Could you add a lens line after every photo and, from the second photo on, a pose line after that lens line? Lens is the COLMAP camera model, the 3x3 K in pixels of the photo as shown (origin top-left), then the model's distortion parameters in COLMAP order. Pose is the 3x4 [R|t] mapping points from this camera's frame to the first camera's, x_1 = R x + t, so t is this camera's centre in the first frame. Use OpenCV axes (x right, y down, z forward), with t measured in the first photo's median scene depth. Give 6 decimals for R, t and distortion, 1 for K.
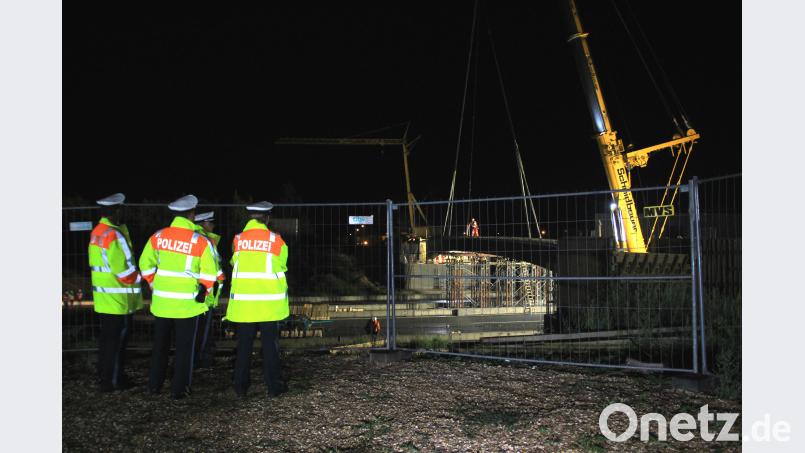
lens RADIAL K [[625.0, 0, 402.5], [0, 625.0, 226.5], [0, 0, 1]] dist [-0.065328, 0.001323]
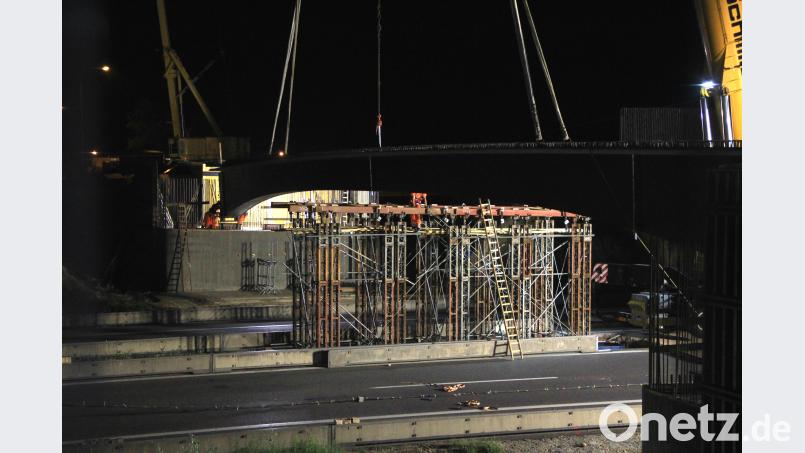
lens RADIAL K [[1402.7, 0, 402.5], [0, 1402.7, 226.5], [0, 0, 1]] dist [0.310520, 0.059578]
pose [[0.980925, -0.005617, 0.194307, -0.031888], [-0.006618, 0.998038, 0.062261, 0.002046], [-0.194276, -0.062359, 0.978963, 0.134228]]
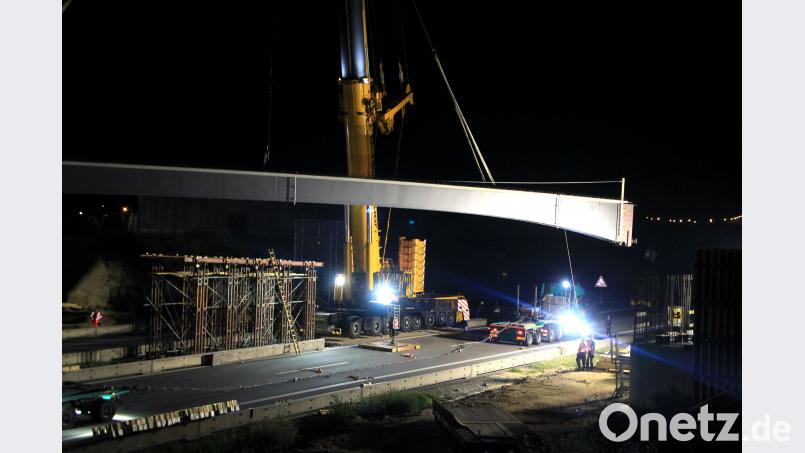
lens RADIAL K [[1144.4, 0, 402.5], [0, 1144.4, 226.5], [0, 0, 1]] dist [0.211618, 0.050370]
pose [[0.623919, 0.026960, 0.781024, -0.589324], [-0.044444, 0.999011, 0.001020, 0.005199], [-0.780224, -0.035348, 0.624500, 0.183518]]
